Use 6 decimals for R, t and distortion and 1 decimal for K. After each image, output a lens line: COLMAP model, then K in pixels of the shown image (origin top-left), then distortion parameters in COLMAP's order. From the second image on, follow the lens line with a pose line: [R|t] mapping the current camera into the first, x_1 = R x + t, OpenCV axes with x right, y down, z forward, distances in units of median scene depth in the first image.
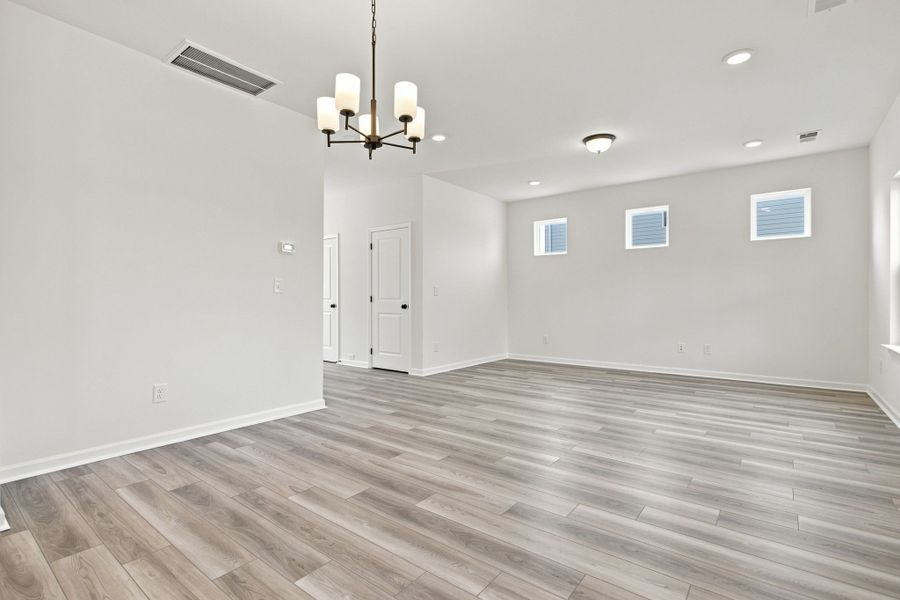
lens RADIAL K [[429.8, 0, 447.3], [0, 429.8, 297.9], [0, 0, 1]] dist [-0.006457, 0.000645]
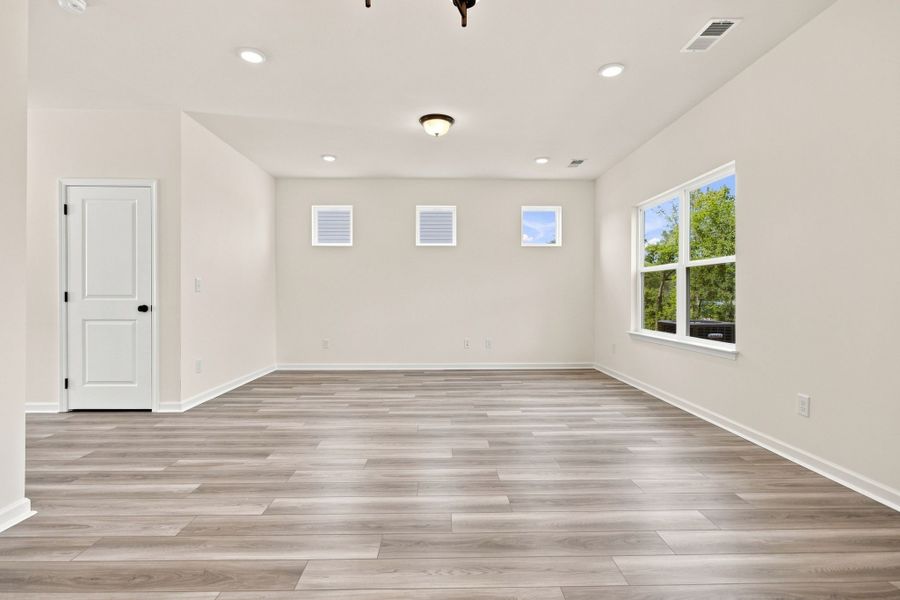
lens RADIAL K [[429.8, 0, 447.3], [0, 429.8, 297.9], [0, 0, 1]] dist [-0.006457, 0.000645]
pose [[0.772180, -0.001425, 0.635402, -0.271193], [-0.002580, 0.999982, 0.005378, -0.000397], [-0.635398, -0.005792, 0.772163, 0.371174]]
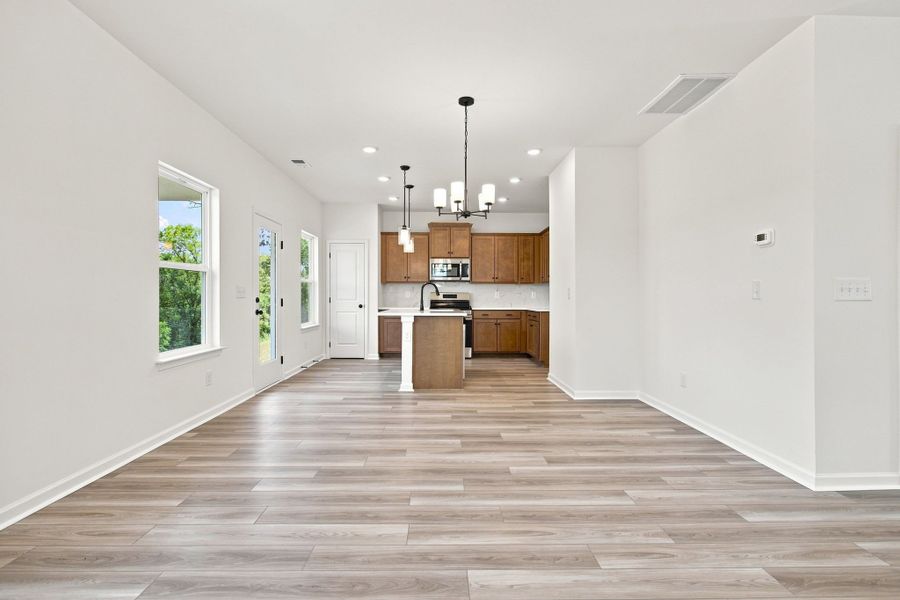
lens RADIAL K [[433.4, 0, 450.0], [0, 433.4, 300.0], [0, 0, 1]] dist [-0.002310, 0.000288]
pose [[-0.769906, 0.000540, -0.638158, 0.590093], [-0.003541, 0.999981, 0.005118, -0.012853], [0.638148, 0.006200, -0.769889, 1.365063]]
